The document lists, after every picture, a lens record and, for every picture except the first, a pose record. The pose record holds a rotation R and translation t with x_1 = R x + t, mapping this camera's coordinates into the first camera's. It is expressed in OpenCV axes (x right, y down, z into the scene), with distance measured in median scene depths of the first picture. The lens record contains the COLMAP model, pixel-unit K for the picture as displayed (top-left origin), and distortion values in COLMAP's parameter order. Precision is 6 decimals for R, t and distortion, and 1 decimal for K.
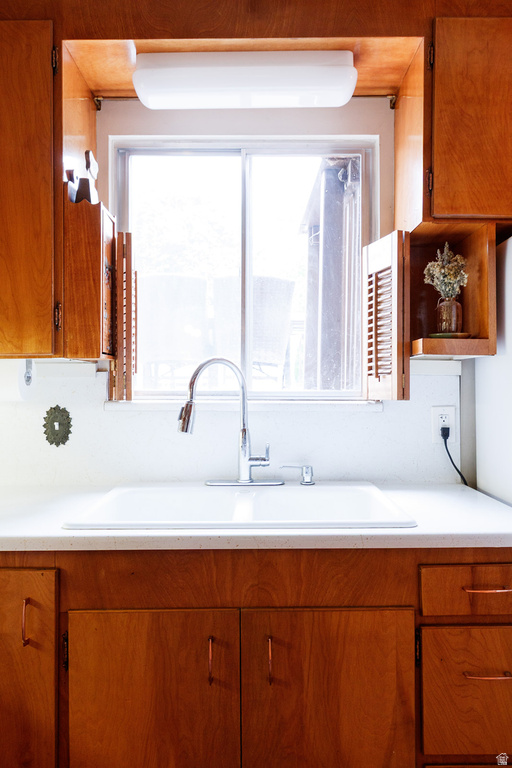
lens RADIAL K [[566.4, 0, 255.4], [0, 566.4, 385.6], [0, 0, 1]] dist [0.008887, 0.001082]
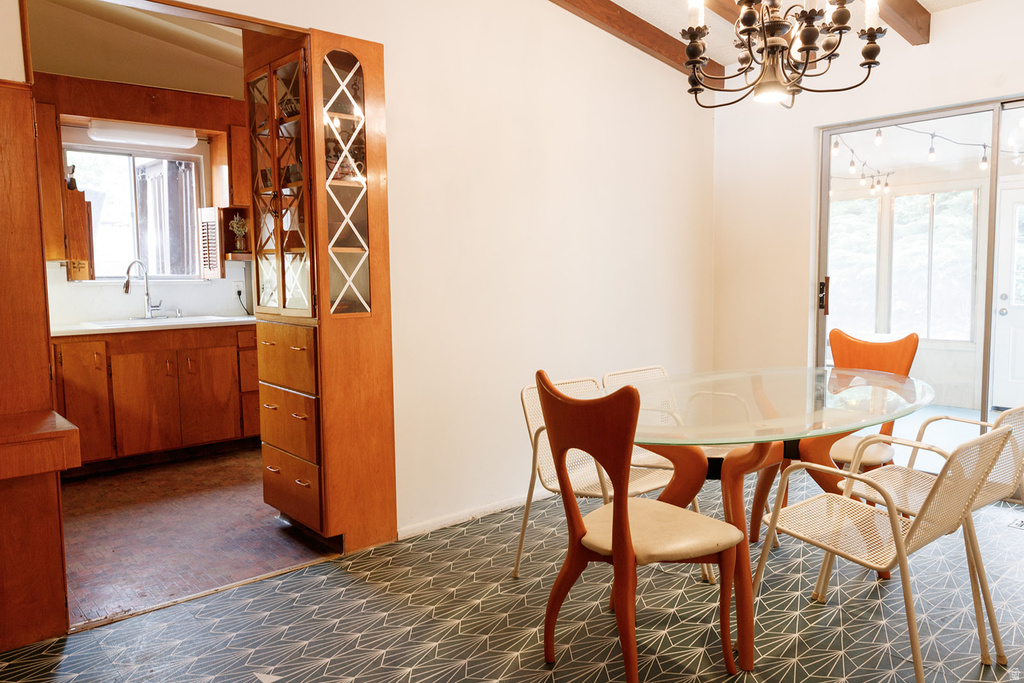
lens RADIAL K [[755.2, 0, 511.7], [0, 755.2, 339.9], [0, 0, 1]] dist [0.008887, 0.001082]
pose [[0.753247, -0.065005, 0.654518, -0.956609], [0.005765, 0.995718, 0.092259, -0.003971], [-0.657713, -0.065721, 0.750396, -2.286708]]
